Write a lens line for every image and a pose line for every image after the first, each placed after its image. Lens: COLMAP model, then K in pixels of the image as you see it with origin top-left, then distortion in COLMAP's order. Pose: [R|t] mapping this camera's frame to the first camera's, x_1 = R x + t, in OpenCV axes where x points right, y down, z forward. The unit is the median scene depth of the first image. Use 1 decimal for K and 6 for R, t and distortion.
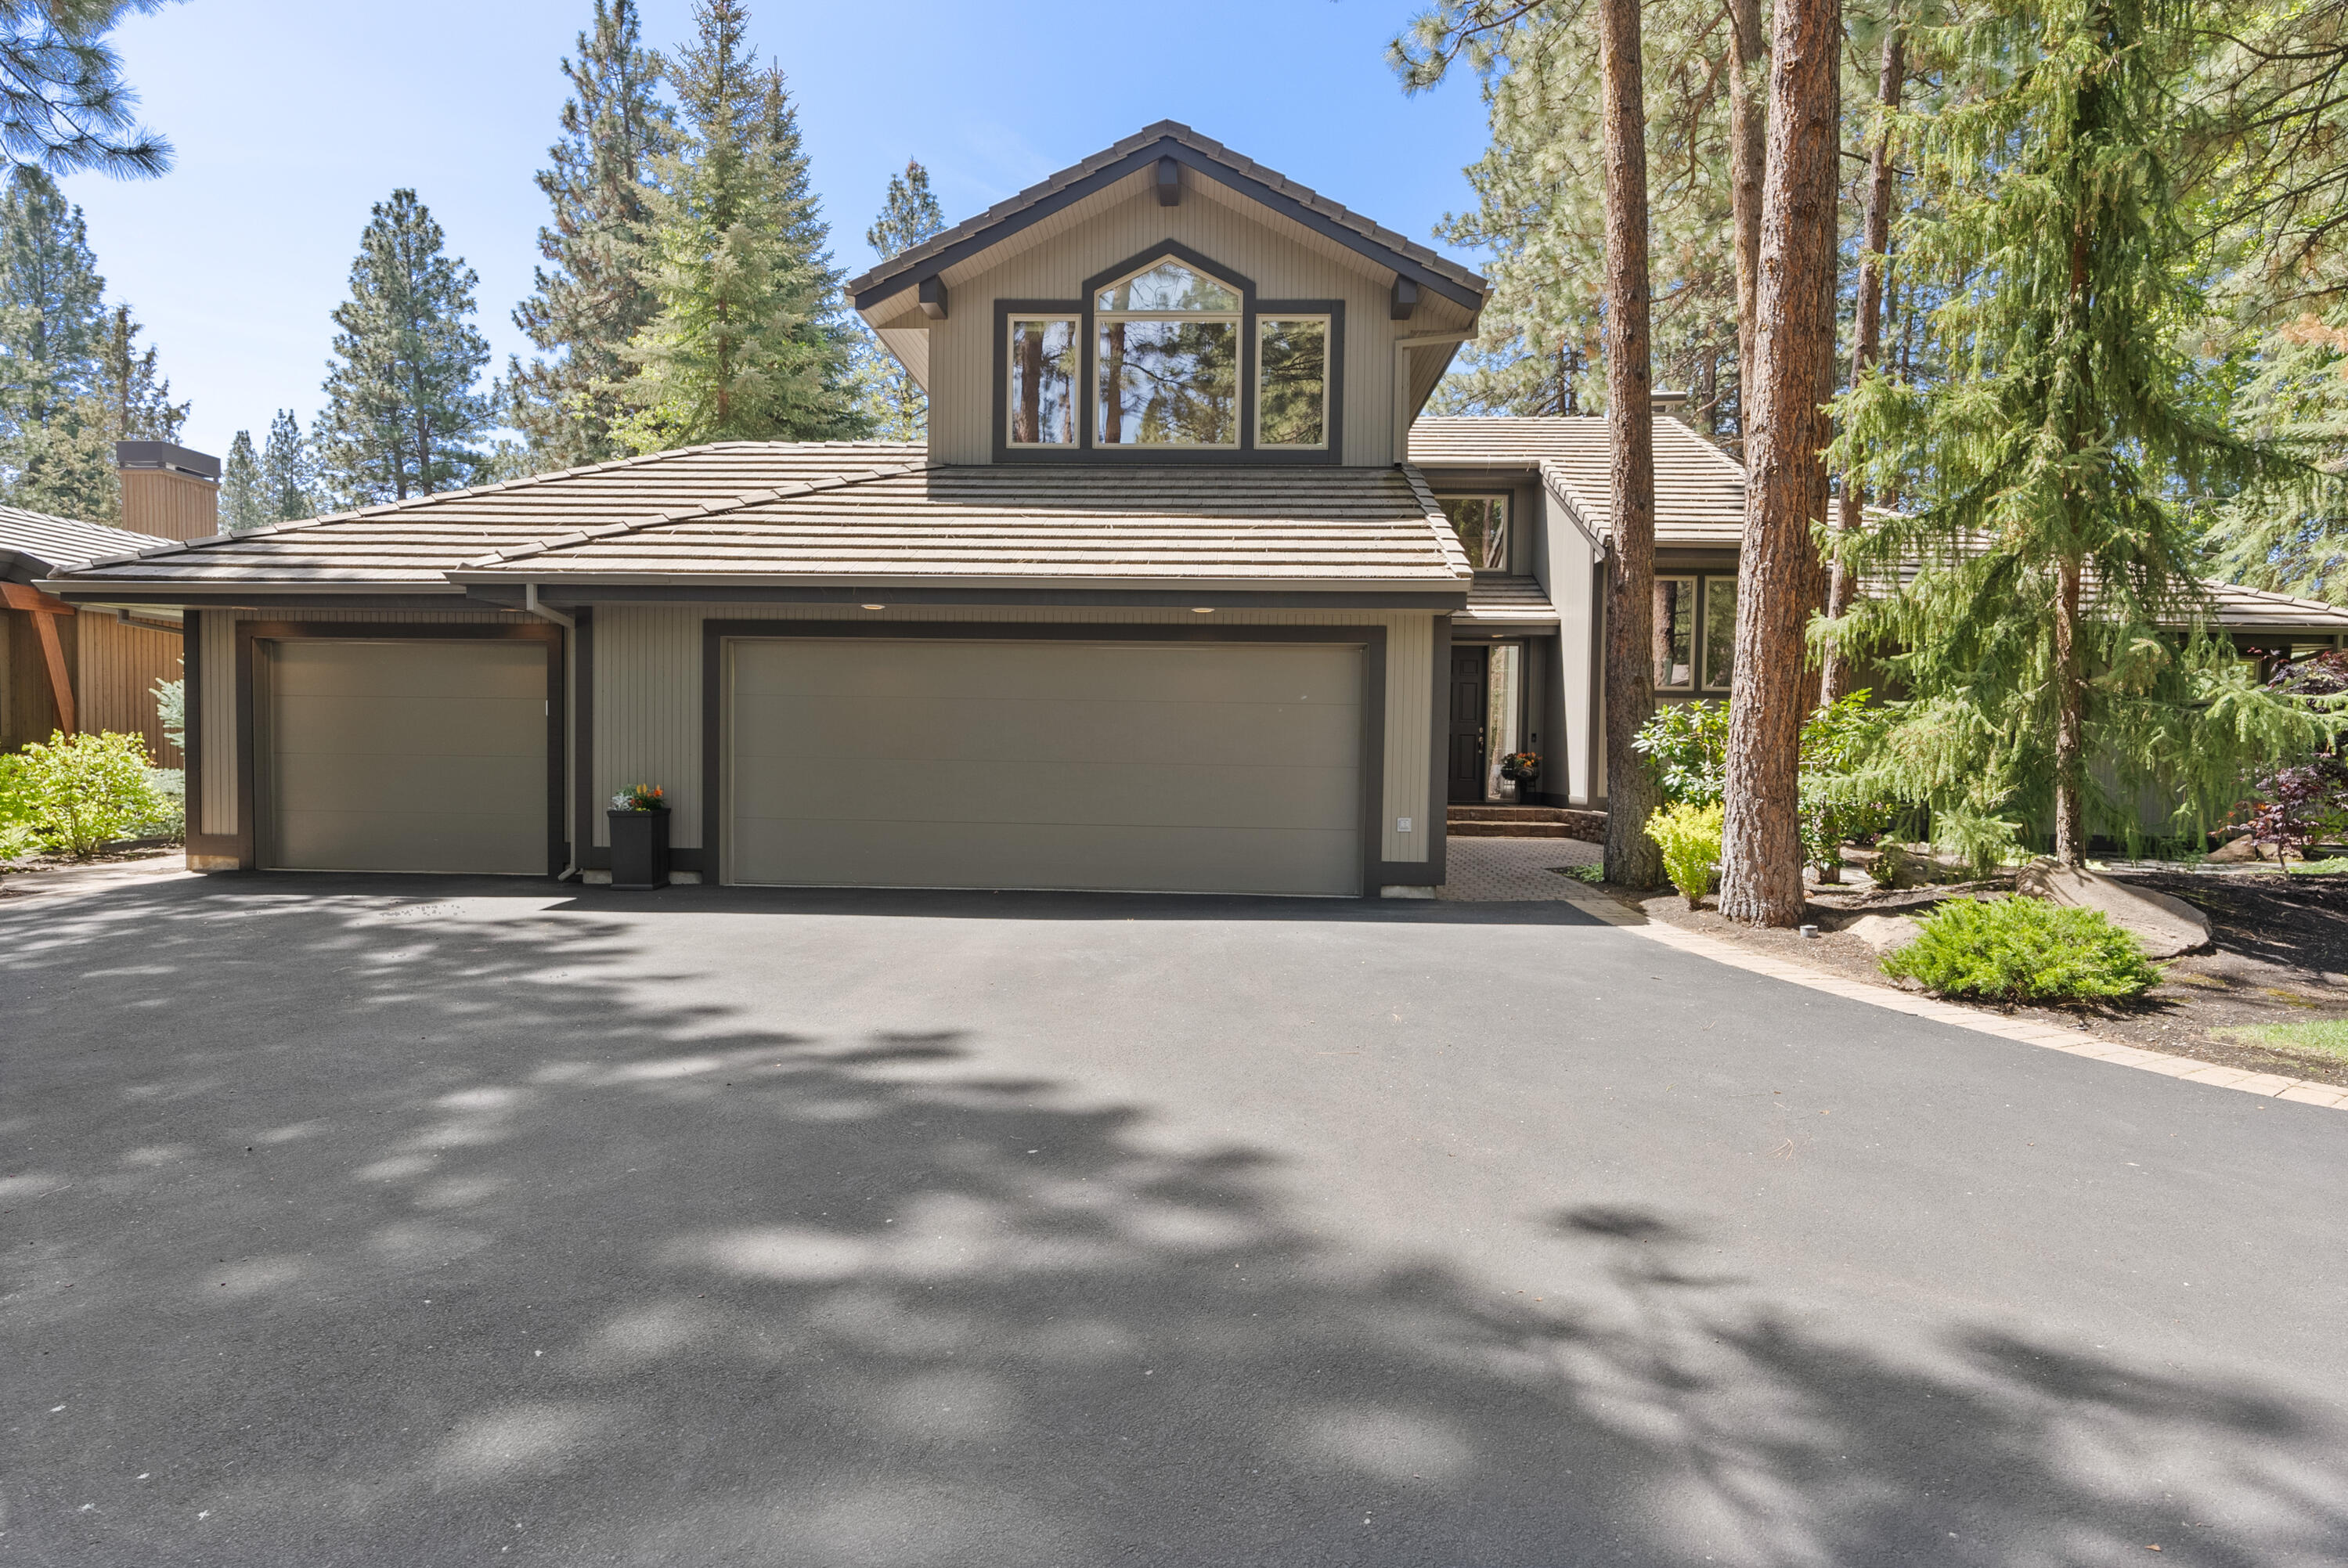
lens RADIAL K [[1249.0, 0, 1216.6], [0, 1249.0, 785.0], [0, 0, 1]] dist [-0.042332, 0.019150]
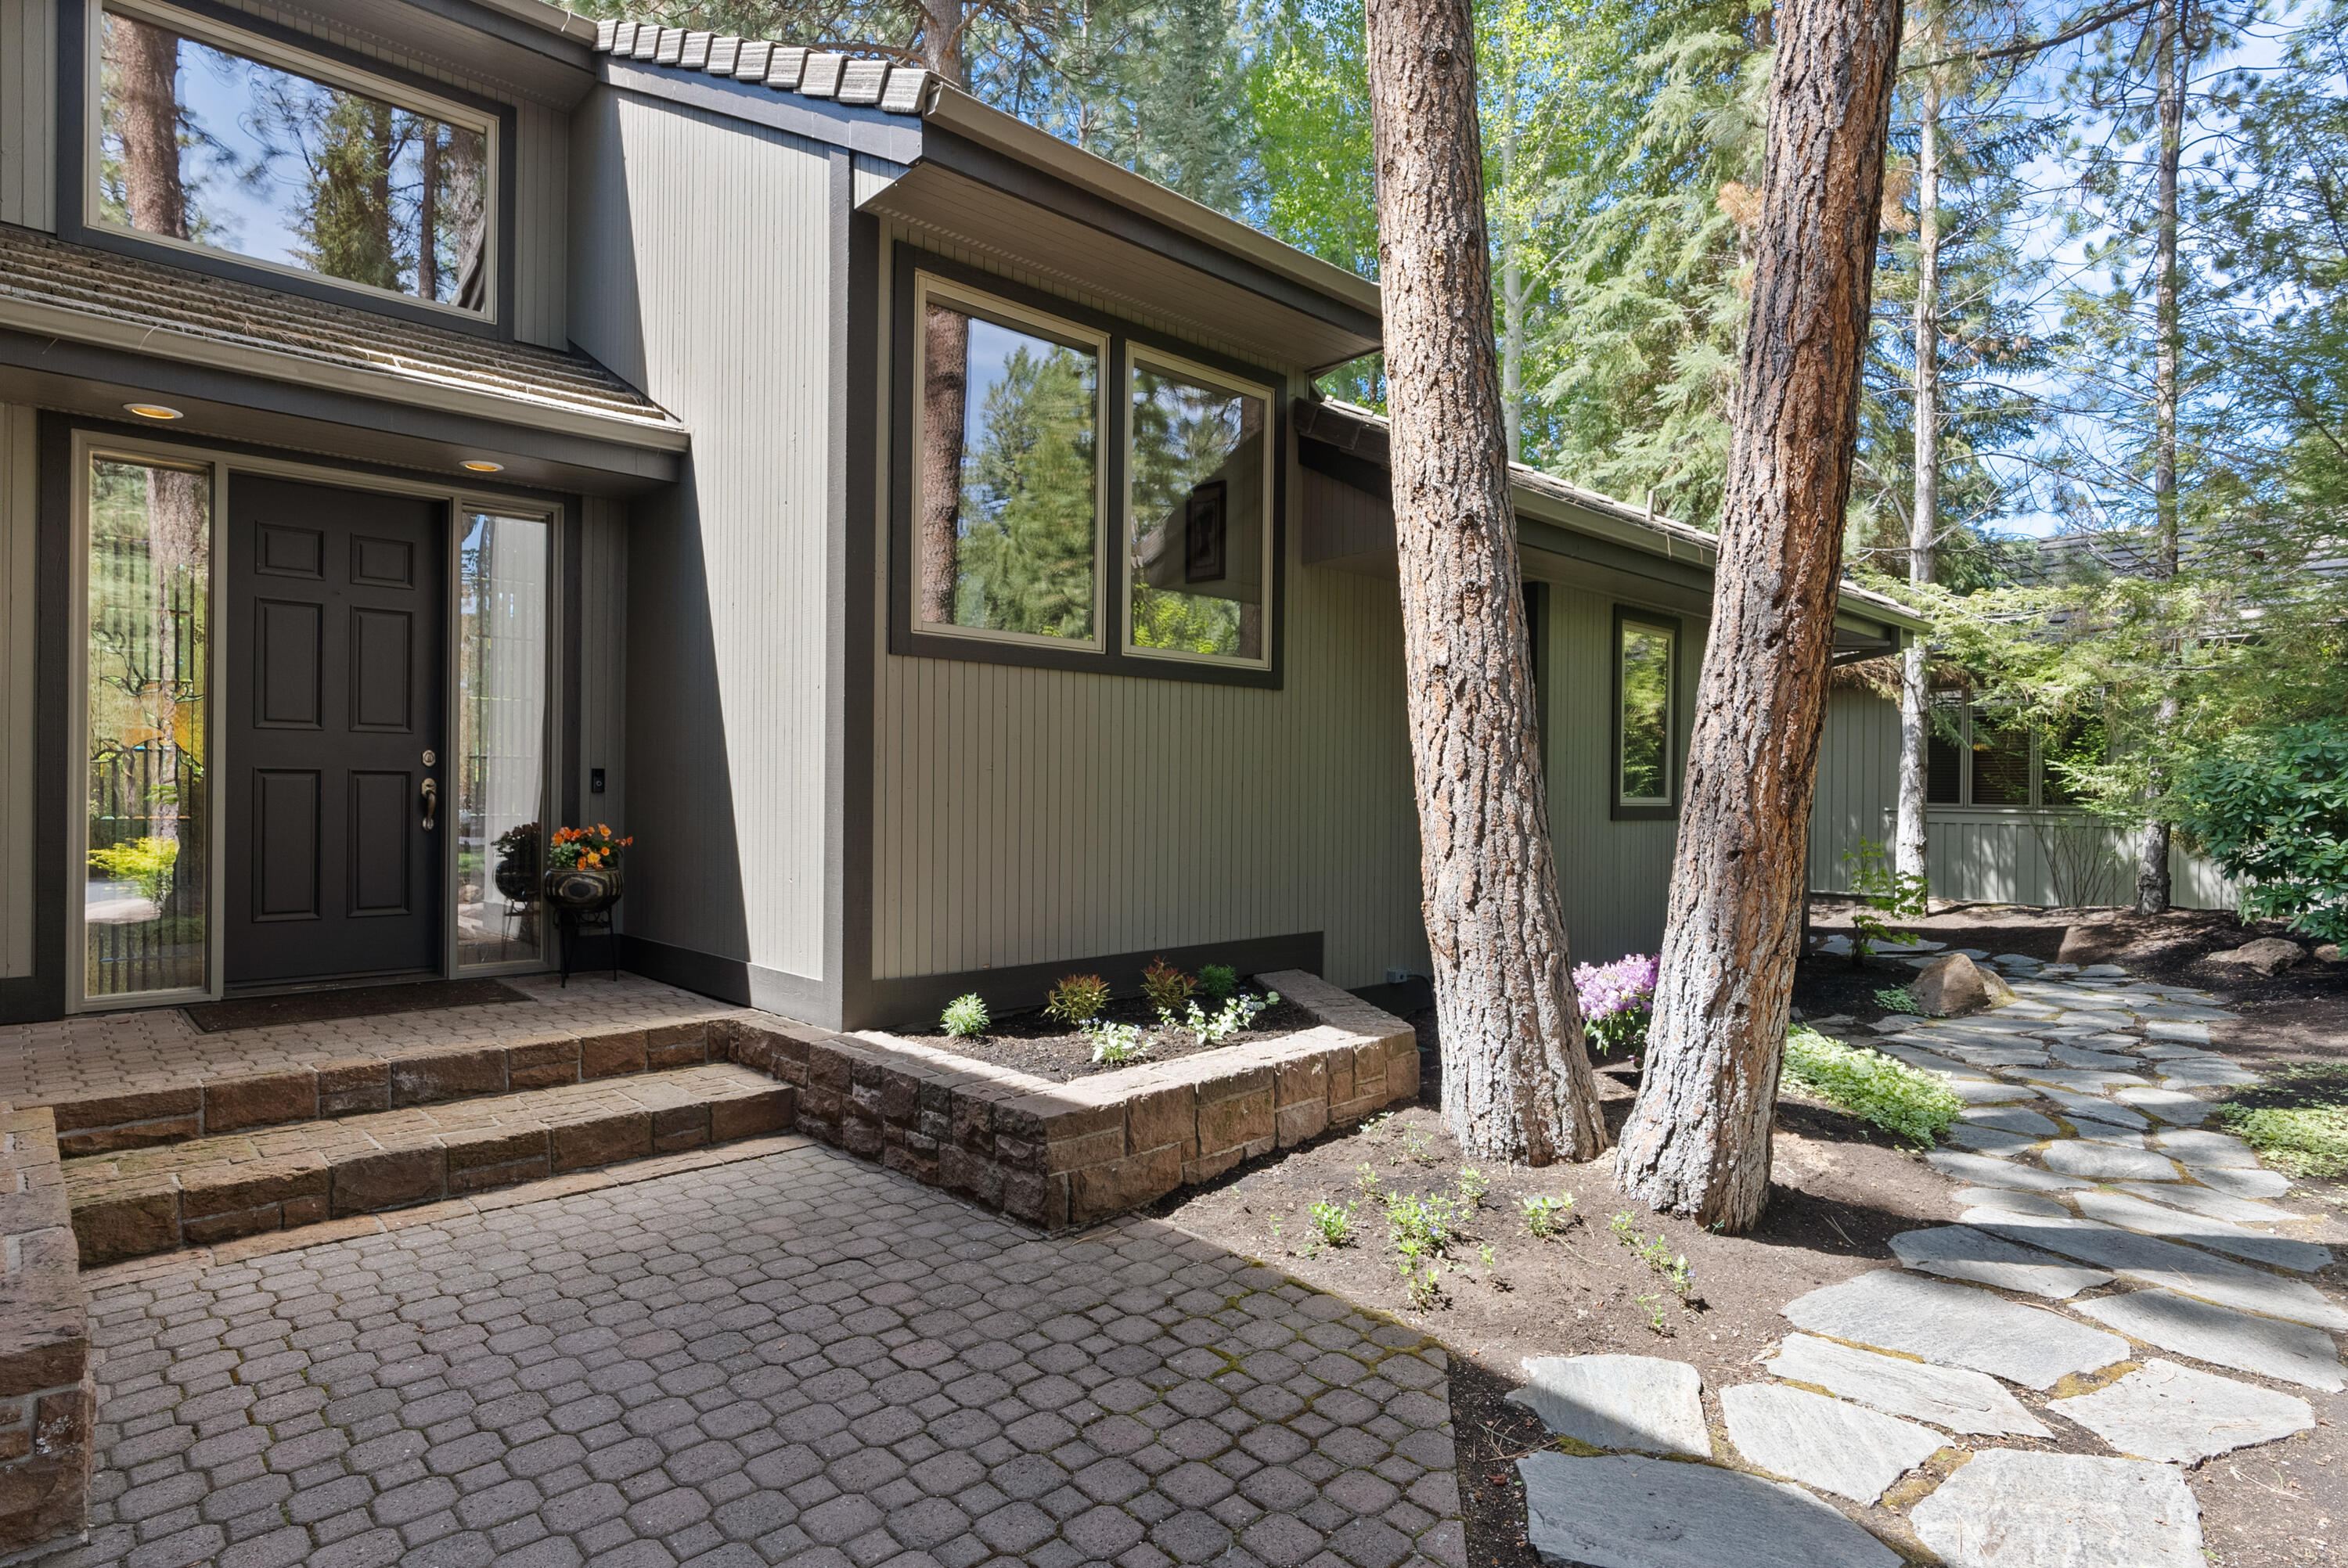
lens RADIAL K [[1248.9, 0, 1216.6], [0, 1248.9, 785.0], [0, 0, 1]] dist [-0.042332, 0.019150]
pose [[0.713760, -0.005022, 0.700373, 0.145001], [0.033518, 0.999073, -0.026995, -0.023574], [-0.699588, 0.042743, 0.713267, 0.678830]]
